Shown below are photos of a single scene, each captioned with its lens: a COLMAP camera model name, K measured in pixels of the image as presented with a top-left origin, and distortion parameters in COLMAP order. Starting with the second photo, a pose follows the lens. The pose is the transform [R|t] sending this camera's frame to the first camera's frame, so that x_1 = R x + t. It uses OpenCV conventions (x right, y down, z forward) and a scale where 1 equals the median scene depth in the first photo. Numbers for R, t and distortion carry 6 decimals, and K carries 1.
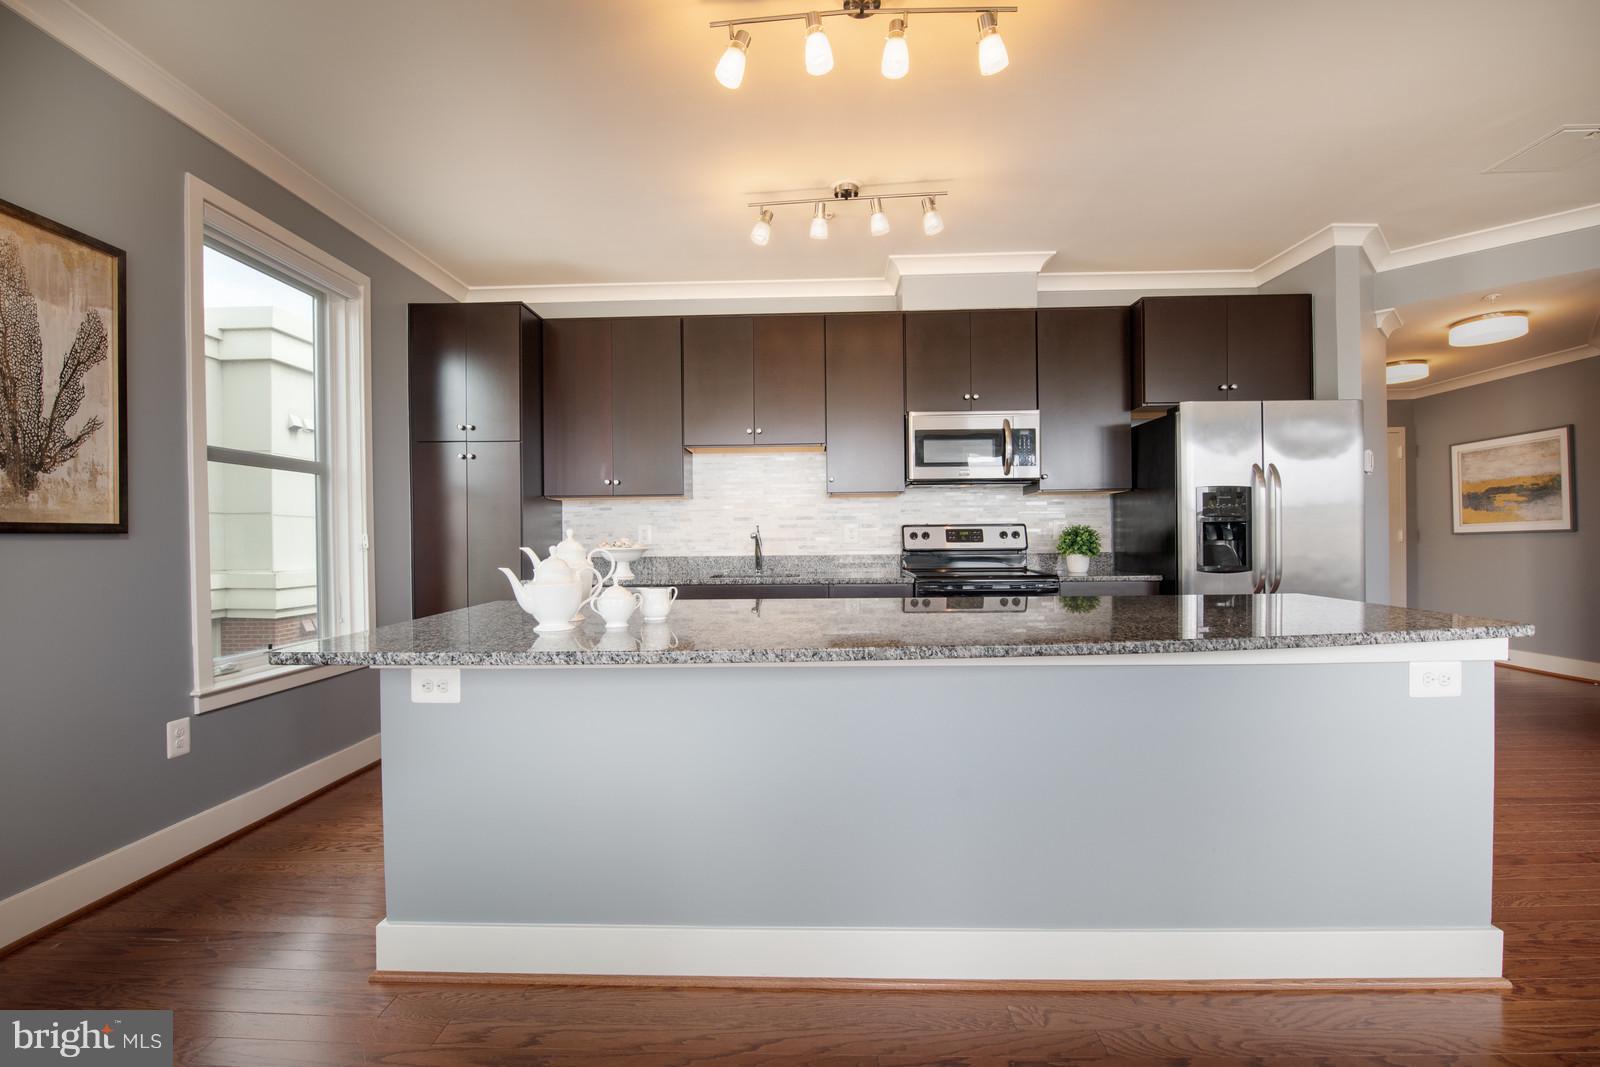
lens RADIAL K [[693.4, 0, 797.1], [0, 693.4, 544.9], [0, 0, 1]] dist [-0.019877, -0.000218]
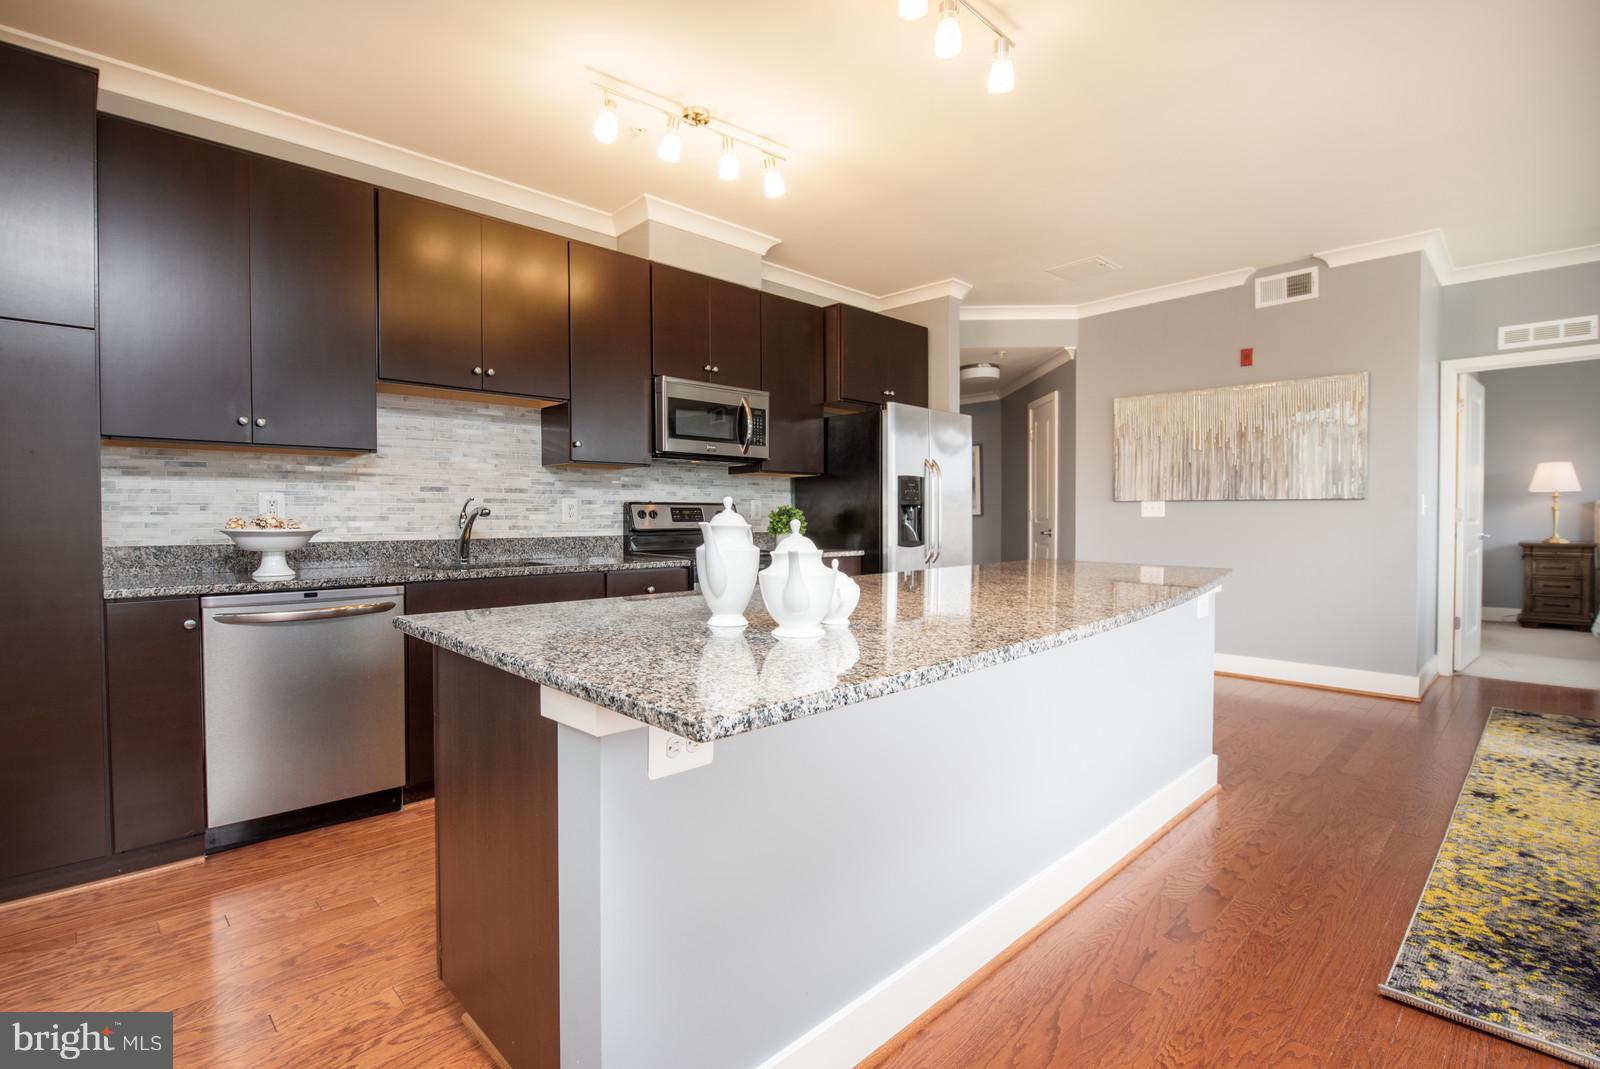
lens RADIAL K [[746.1, 0, 800.0], [0, 746.1, 534.5], [0, 0, 1]] dist [-0.023347, -0.000161]
pose [[0.695879, -0.008440, 0.718109, -0.400890], [0.002590, 0.999954, 0.009242, 0.004566], [-0.718154, -0.004571, 0.695869, 0.199395]]
